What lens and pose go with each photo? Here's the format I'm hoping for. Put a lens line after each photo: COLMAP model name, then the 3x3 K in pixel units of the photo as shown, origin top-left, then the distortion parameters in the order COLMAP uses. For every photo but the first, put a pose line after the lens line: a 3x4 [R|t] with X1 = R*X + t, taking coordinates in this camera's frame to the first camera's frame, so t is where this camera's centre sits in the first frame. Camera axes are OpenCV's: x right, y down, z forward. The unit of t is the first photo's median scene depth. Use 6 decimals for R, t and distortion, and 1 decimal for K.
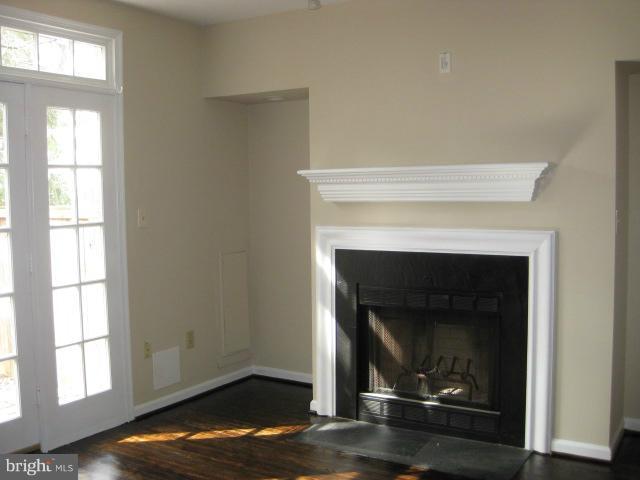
lens RADIAL K [[708.0, 0, 309.0], [0, 708.0, 238.2], [0, 0, 1]] dist [-0.144118, 0.018829]
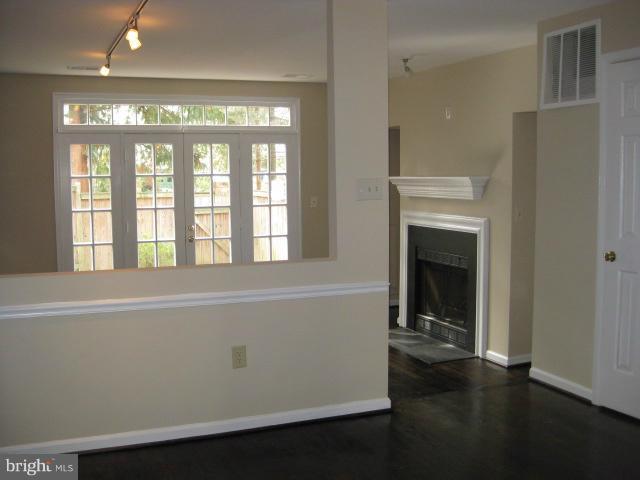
lens RADIAL K [[708.0, 0, 309.0], [0, 708.0, 238.2], [0, 0, 1]] dist [-0.144118, 0.018829]
pose [[0.815855, 0.058281, -0.575312, 0.856554], [-0.040982, 0.998234, 0.043009, -0.016036], [0.576803, -0.011512, 0.816802, -0.504824]]
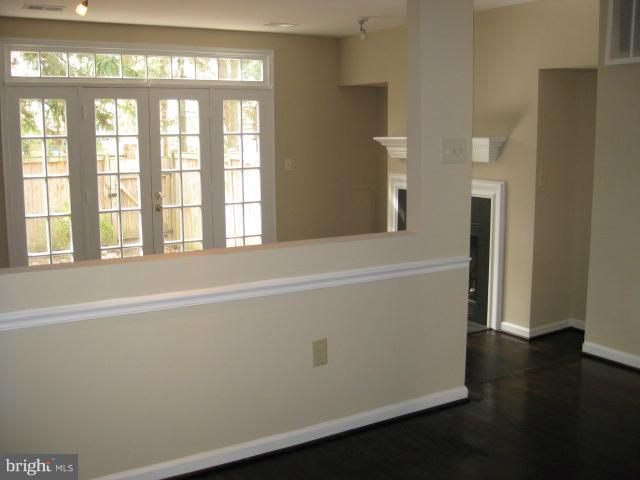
lens RADIAL K [[708.0, 0, 309.0], [0, 708.0, 238.2], [0, 0, 1]] dist [-0.144118, 0.018829]
pose [[0.900061, 0.070679, -0.429993, 0.568844], [-0.034868, 0.995276, 0.090610, -0.011072], [0.434366, -0.066561, 0.898274, -0.495712]]
